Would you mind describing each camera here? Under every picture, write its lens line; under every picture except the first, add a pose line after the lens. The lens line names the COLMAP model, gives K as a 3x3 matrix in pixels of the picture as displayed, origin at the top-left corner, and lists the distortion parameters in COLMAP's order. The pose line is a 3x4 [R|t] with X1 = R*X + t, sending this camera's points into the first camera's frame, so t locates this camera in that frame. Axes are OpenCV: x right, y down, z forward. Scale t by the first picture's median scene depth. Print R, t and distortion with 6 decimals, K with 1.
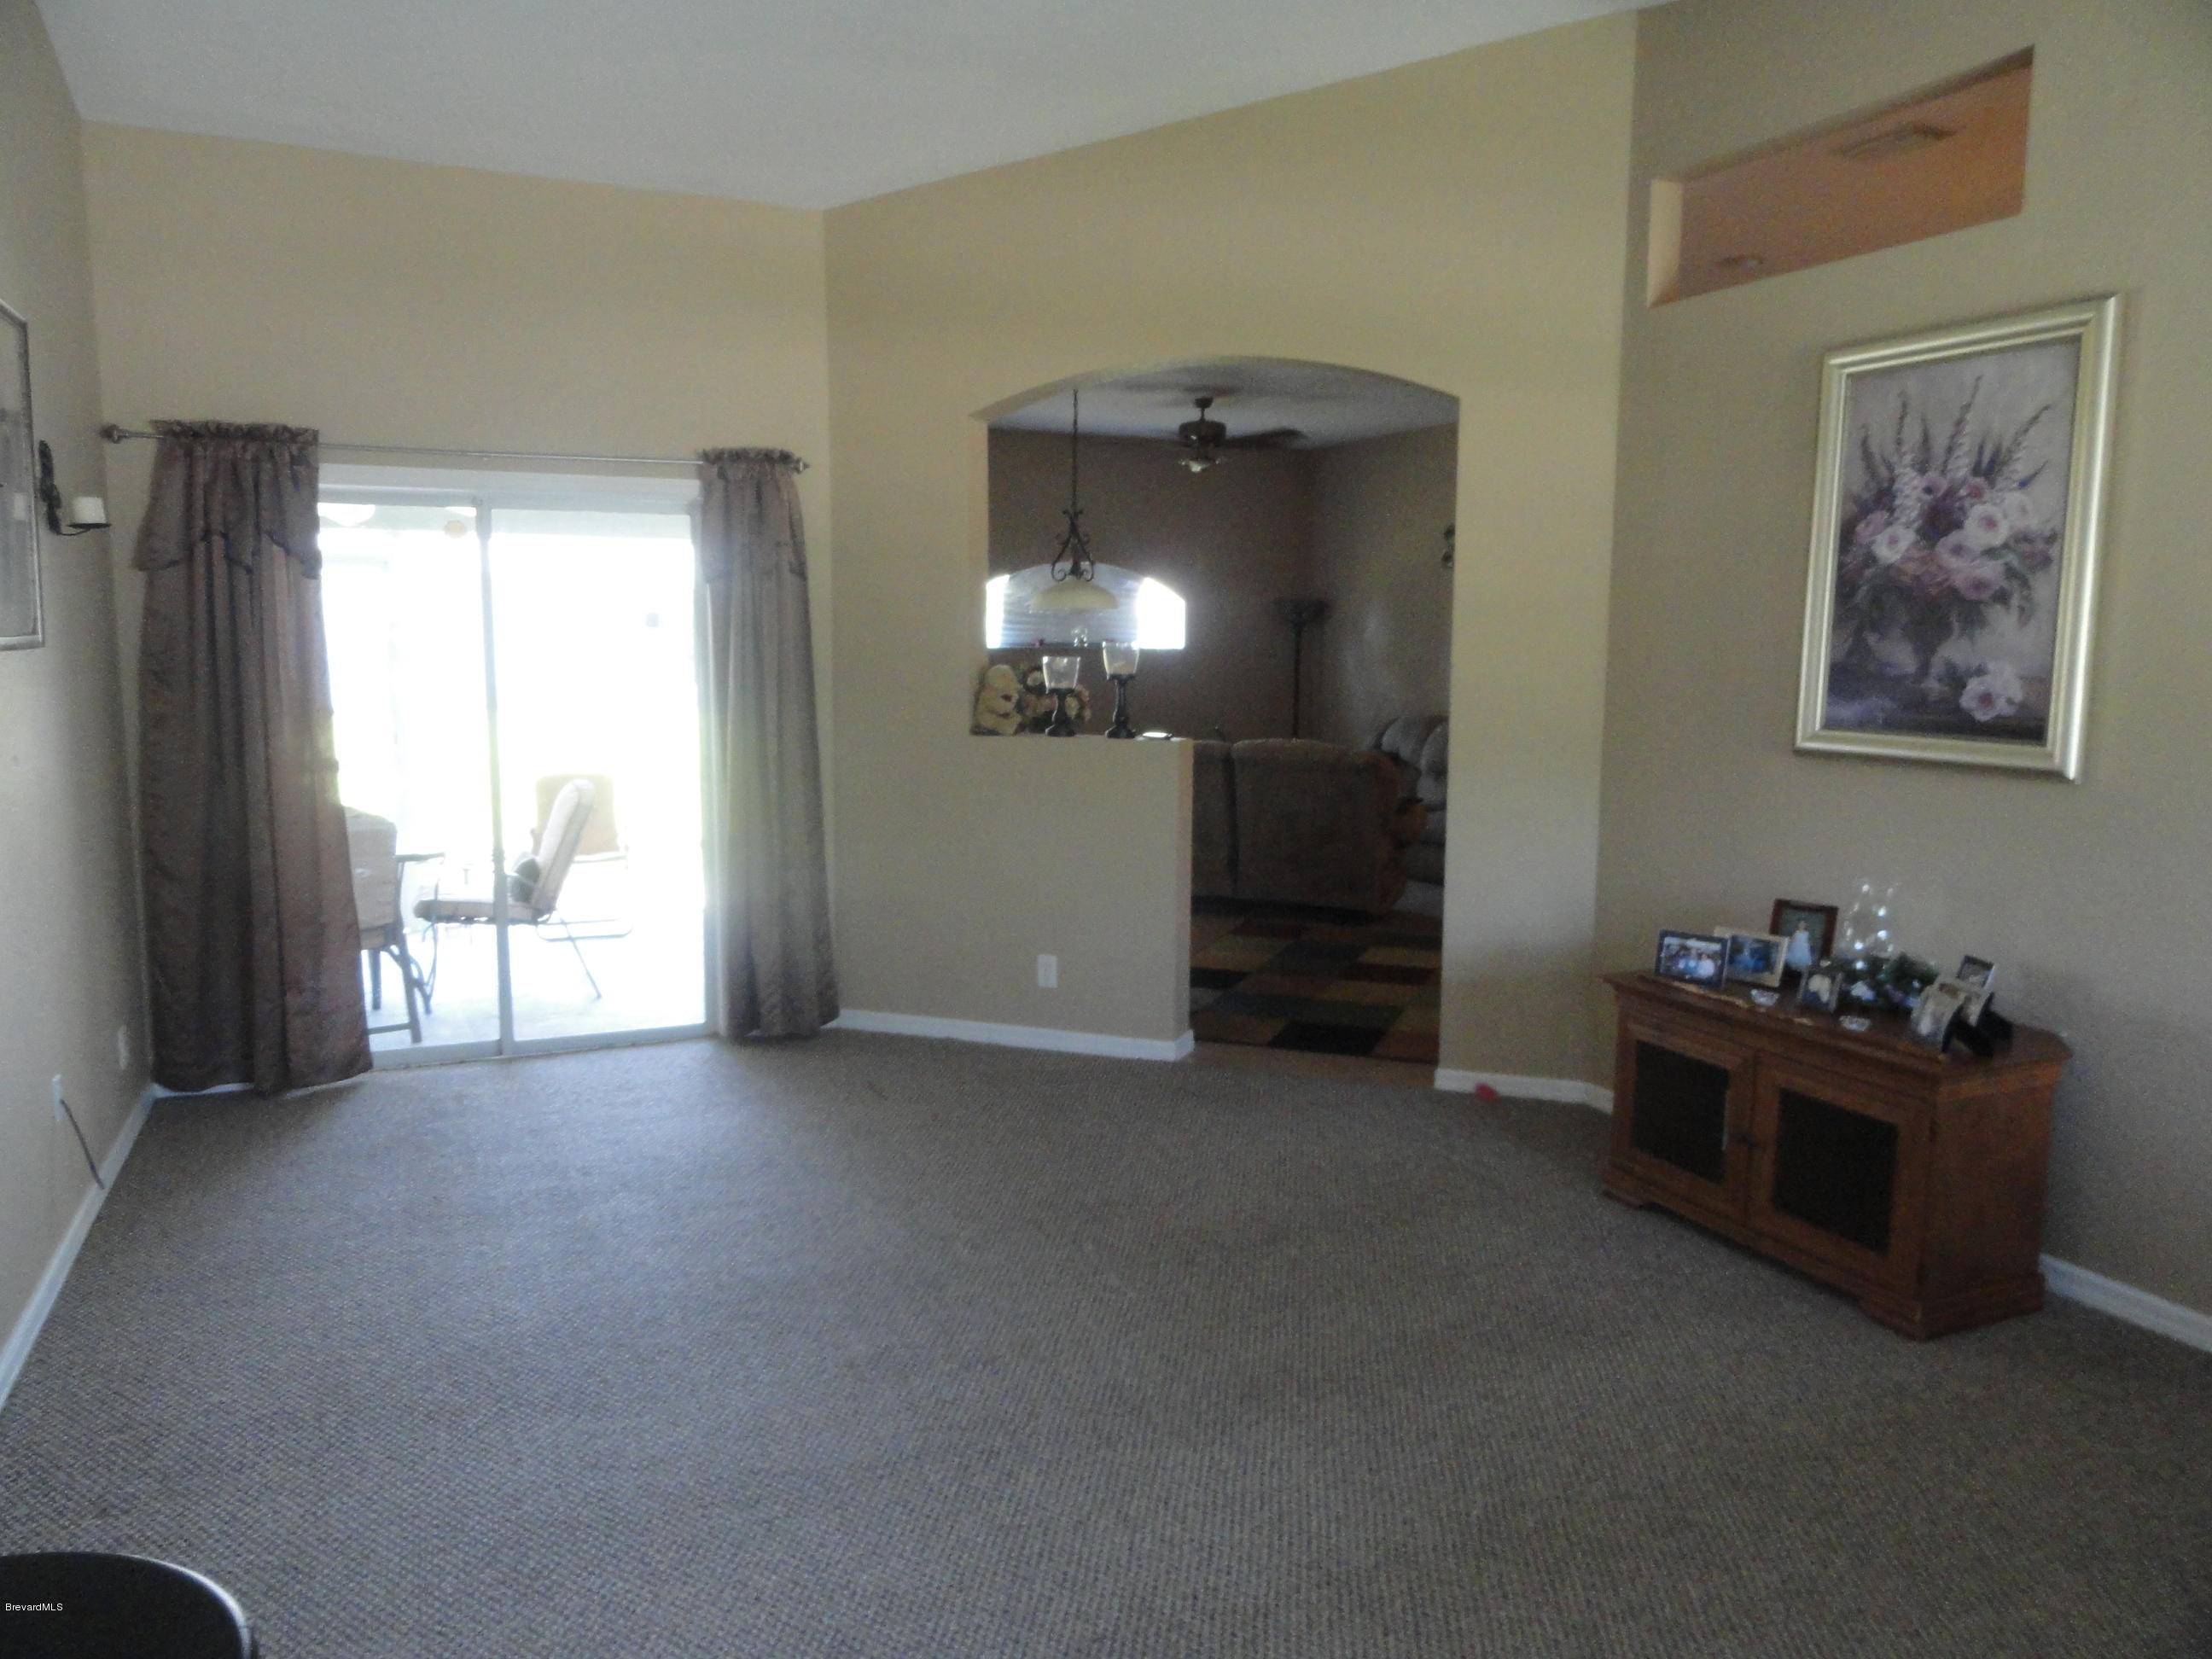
lens RADIAL K [[1548.9, 0, 1108.9], [0, 1548.9, 829.9], [0, 0, 1]] dist [-0.000039, 0.001030]
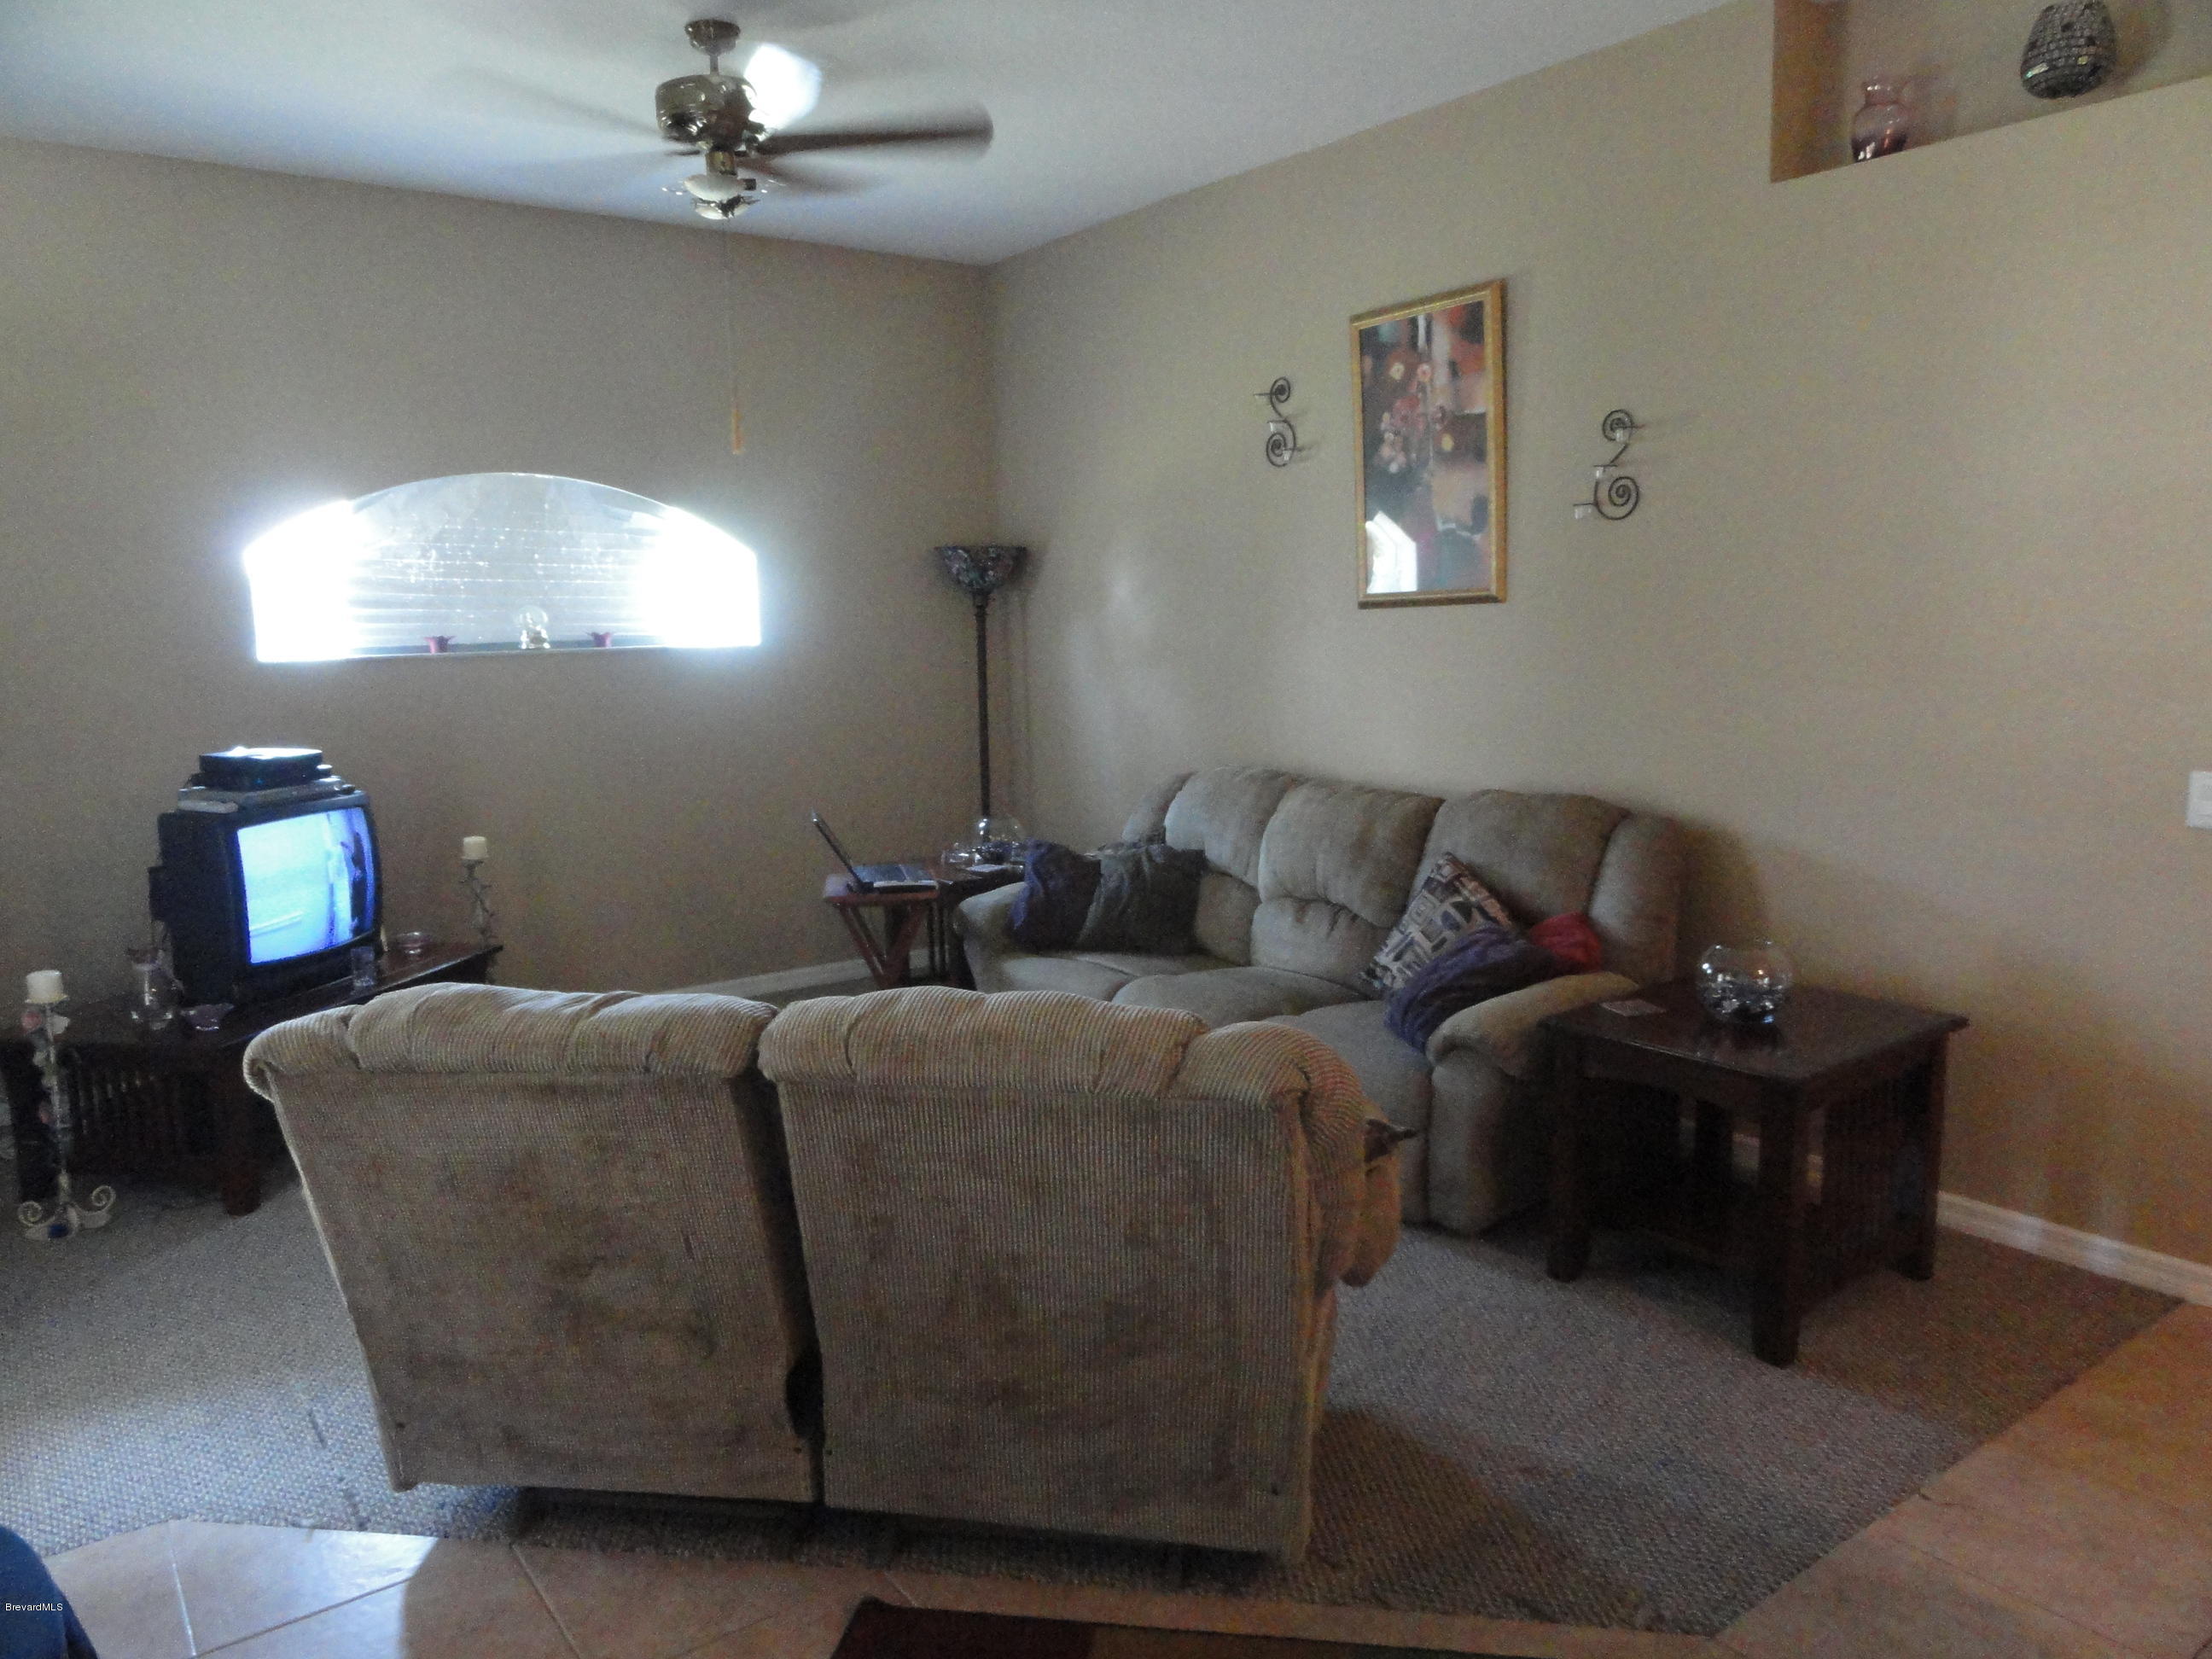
lens RADIAL K [[1548.9, 0, 1108.1], [0, 1548.9, 825.7], [0, 0, 1]] dist [-0.000039, 0.001030]
pose [[0.979144, -0.058344, 0.194610, 0.063927], [0.055748, 0.998268, 0.018794, -0.066608], [-0.195369, -0.007553, 0.980701, 0.523016]]
